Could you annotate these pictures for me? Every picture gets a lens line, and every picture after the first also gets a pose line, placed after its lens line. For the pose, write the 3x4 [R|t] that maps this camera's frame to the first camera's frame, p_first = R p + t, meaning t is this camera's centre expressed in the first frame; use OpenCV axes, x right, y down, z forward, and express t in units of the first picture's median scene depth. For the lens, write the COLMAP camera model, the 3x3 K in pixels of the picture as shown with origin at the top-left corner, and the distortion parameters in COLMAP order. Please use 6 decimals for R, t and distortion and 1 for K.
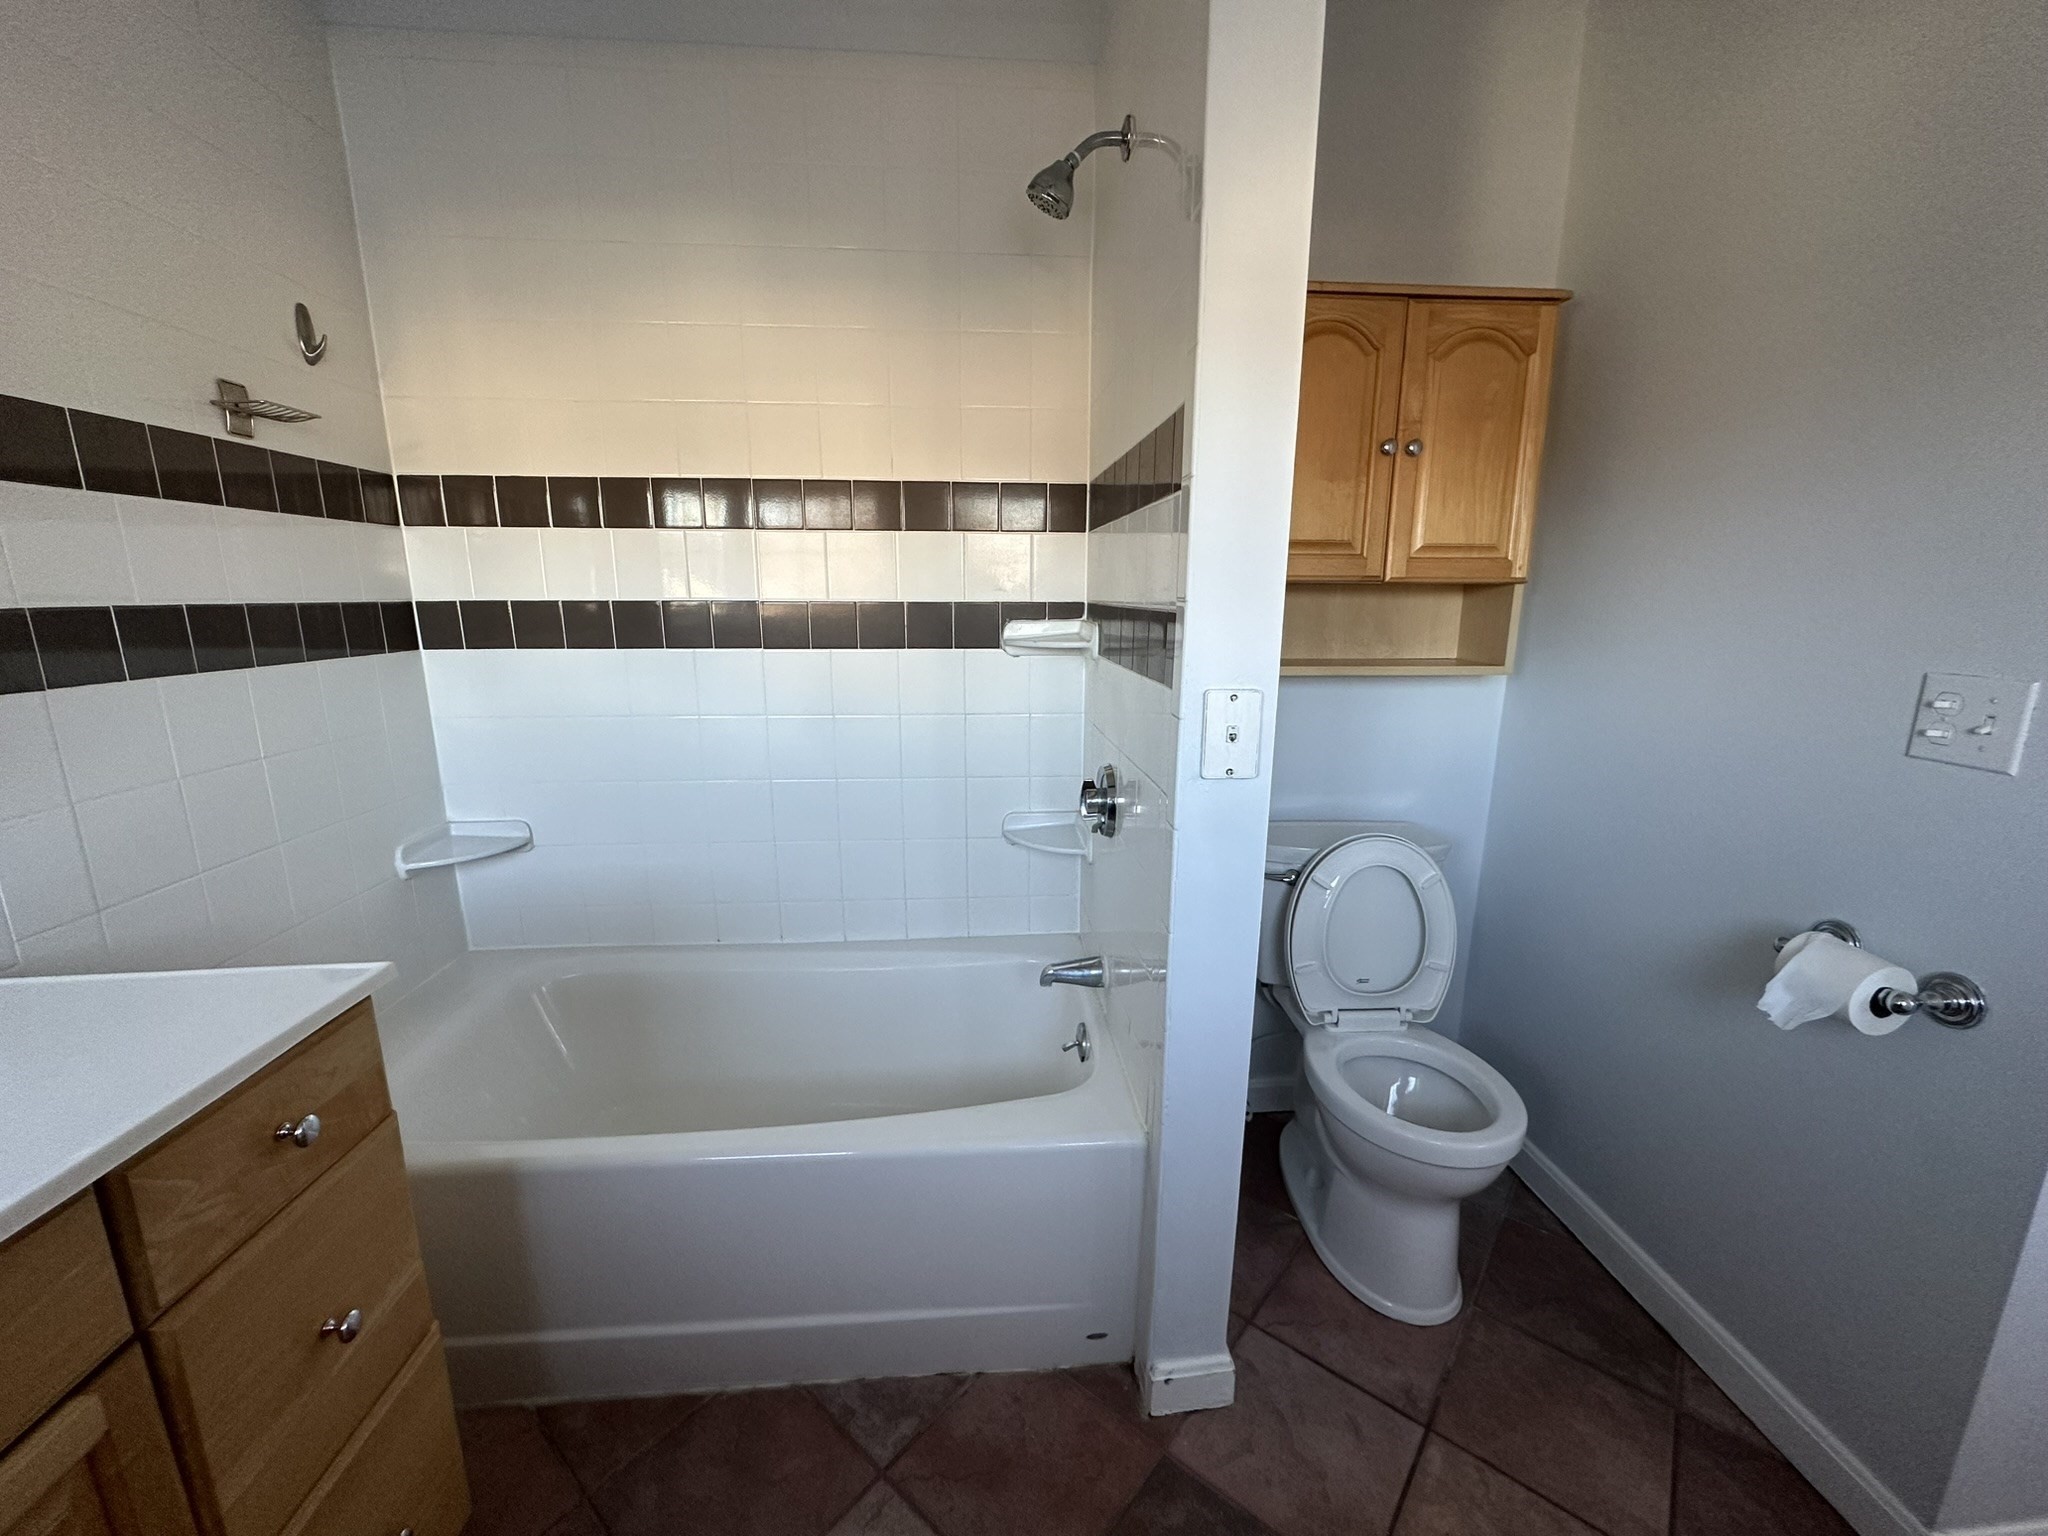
lens RADIAL K [[817.8, 0, 1024.0], [0, 817.8, 768.0], [0, 0, 1]] dist [-0.001102, -0.000041]
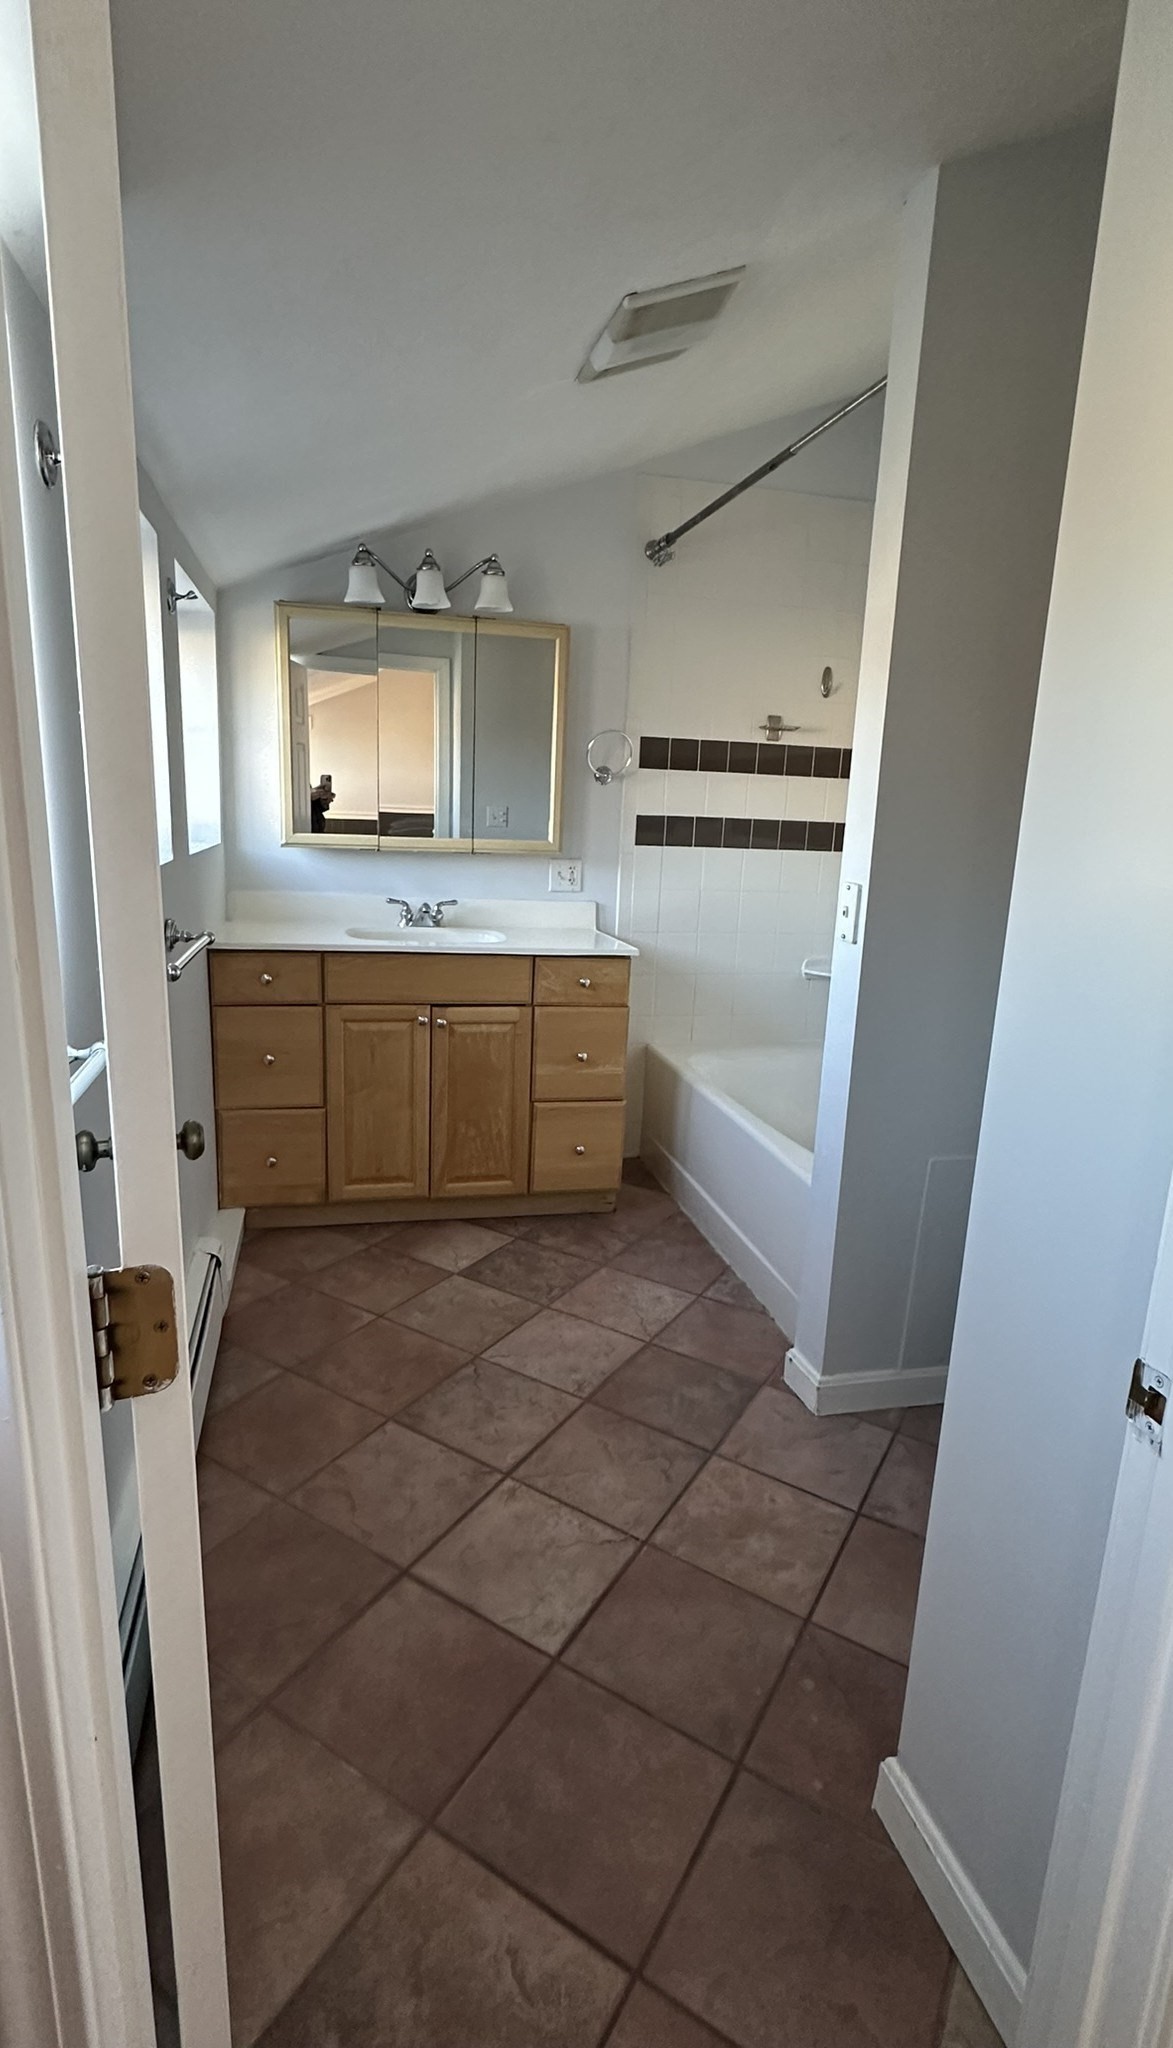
lens RADIAL K [[972.0, 0, 586.5], [0, 972.0, 1024.0], [0, 0, 1]] dist [0.000481, 0.000004]
pose [[0.173718, 0.225550, -0.958618, 1.613782], [-0.250702, 0.951477, 0.178438, -0.036220], [0.952350, 0.209330, 0.221834, 0.139010]]
